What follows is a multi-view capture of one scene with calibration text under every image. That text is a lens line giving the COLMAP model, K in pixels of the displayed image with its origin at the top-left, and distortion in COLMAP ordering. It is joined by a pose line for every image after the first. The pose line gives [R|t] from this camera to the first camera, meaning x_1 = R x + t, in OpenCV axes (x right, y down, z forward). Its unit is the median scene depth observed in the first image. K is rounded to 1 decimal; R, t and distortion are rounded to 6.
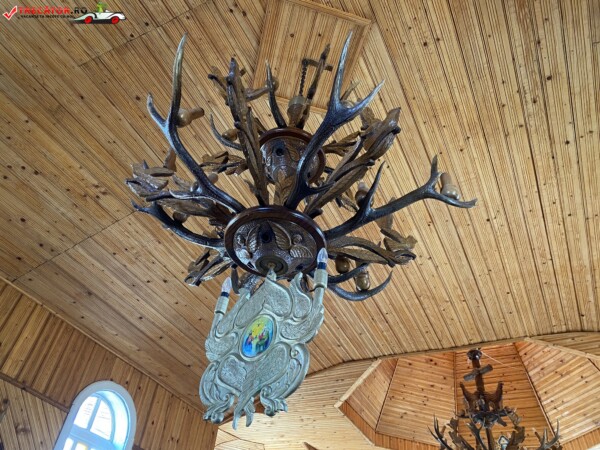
lens RADIAL K [[458.7, 0, 292.1], [0, 458.7, 220.9], [0, 0, 1]] dist [0.027468, -0.022984]
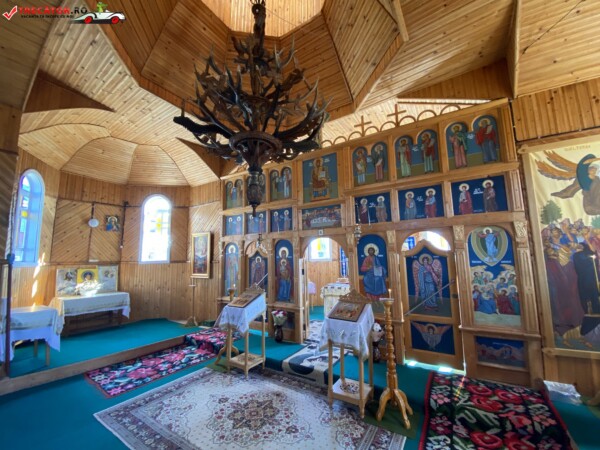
lens RADIAL K [[242.8, 0, 298.5], [0, 242.8, 226.4], [0, 0, 1]] dist [0.016045, -0.018696]
pose [[0.989177, -0.116836, -0.088756, 0.626344], [0.146675, 0.803334, 0.577183, 0.495385], [0.003865, -0.583955, 0.811777, 0.396567]]
